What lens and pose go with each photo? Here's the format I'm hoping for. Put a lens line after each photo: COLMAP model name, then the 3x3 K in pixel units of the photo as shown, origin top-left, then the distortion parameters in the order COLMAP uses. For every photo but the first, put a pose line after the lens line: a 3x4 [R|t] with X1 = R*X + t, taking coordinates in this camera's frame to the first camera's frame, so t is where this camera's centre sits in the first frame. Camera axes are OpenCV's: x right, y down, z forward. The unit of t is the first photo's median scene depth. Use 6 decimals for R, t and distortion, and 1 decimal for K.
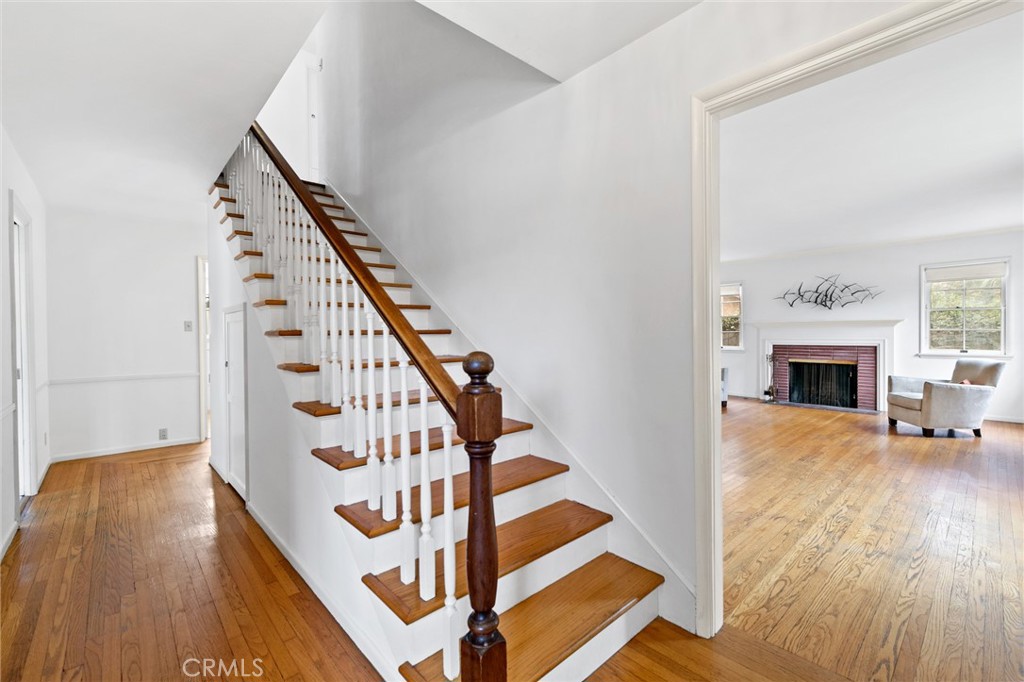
lens RADIAL K [[437.0, 0, 509.8], [0, 437.0, 337.6], [0, 0, 1]] dist [0.005130, -0.000871]
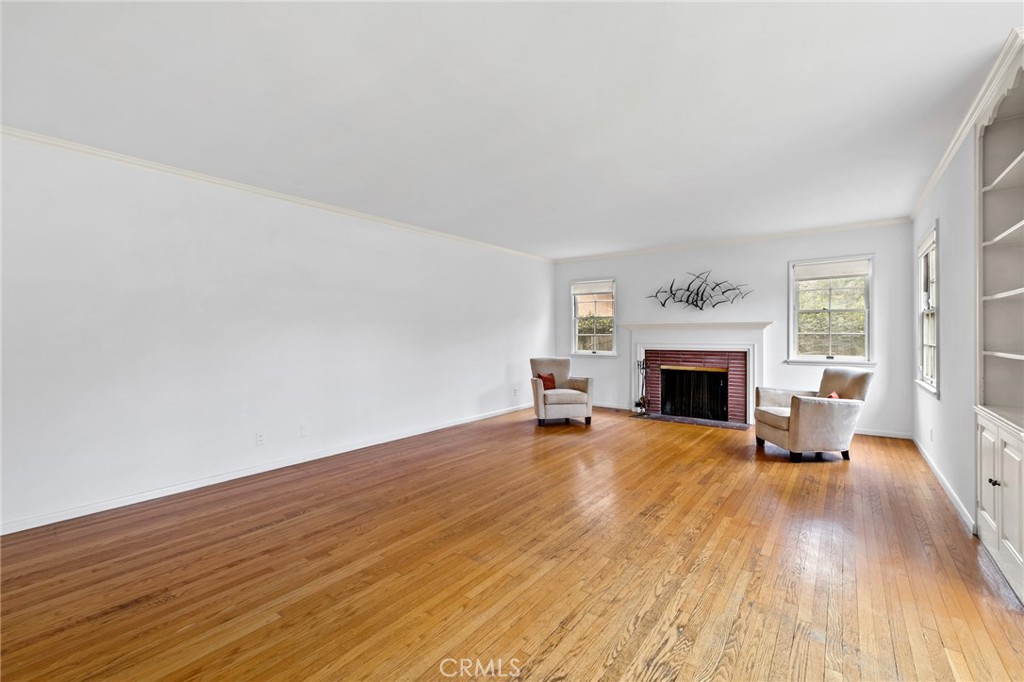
lens RADIAL K [[437.0, 0, 513.8], [0, 437.0, 337.3], [0, 0, 1]] dist [0.005130, -0.000871]
pose [[0.982599, 0.003260, 0.185709, 0.225298], [-0.002380, 0.999985, -0.004959, -0.004257], [-0.185723, 0.004431, 0.982592, 0.233080]]
